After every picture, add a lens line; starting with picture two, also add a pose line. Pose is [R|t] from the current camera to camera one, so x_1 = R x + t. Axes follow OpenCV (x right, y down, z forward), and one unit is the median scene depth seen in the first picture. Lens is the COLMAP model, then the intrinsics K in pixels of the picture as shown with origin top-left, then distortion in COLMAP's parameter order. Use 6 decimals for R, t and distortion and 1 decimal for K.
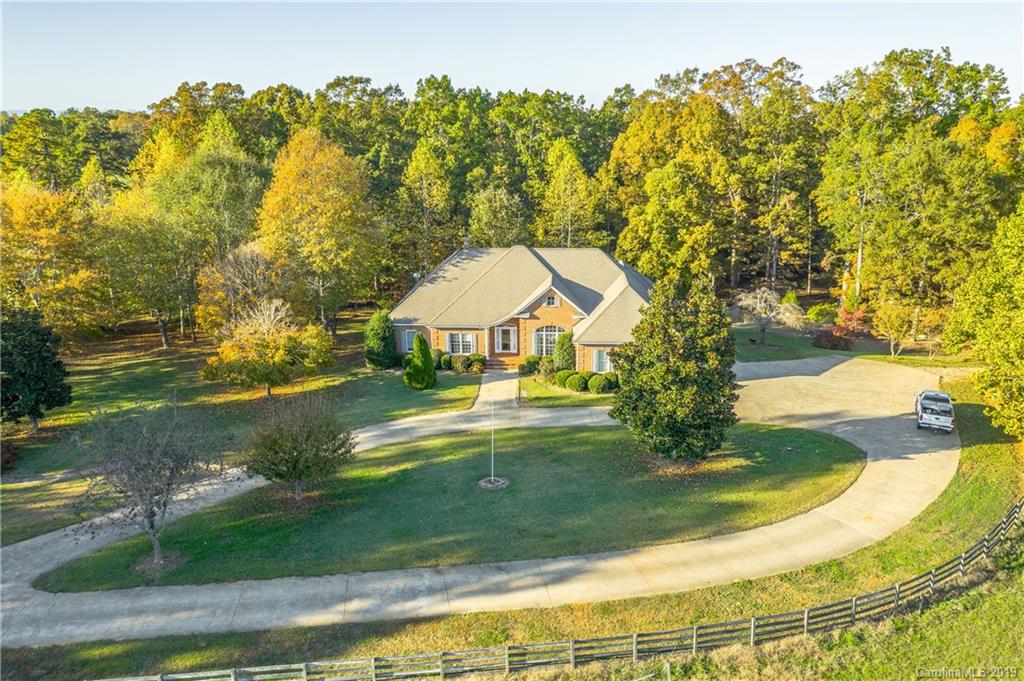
lens RADIAL K [[807.6, 0, 516.2], [0, 807.6, 356.9], [0, 0, 1]] dist [-0.012569, 0.005291]
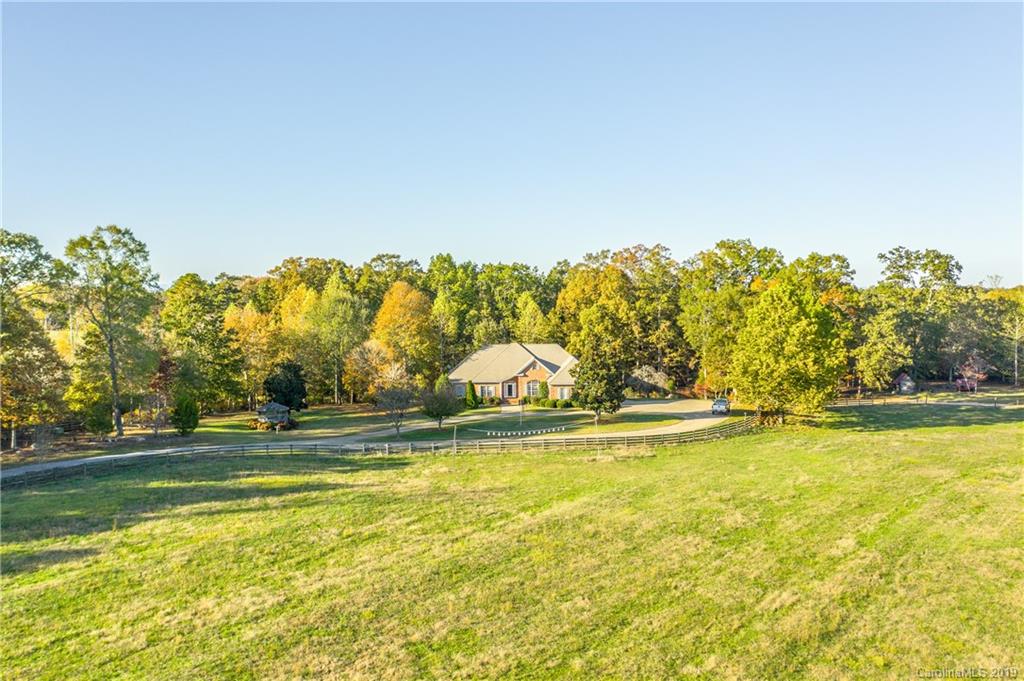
lens RADIAL K [[881.5, 0, 514.7], [0, 881.5, 340.6], [0, 0, 1]] dist [-0.007103, -0.013292]
pose [[0.996250, -0.005736, 0.086336, -0.179913], [0.025474, 0.973023, -0.229296, 0.339874], [-0.082692, 0.230635, 0.969520, -1.018113]]
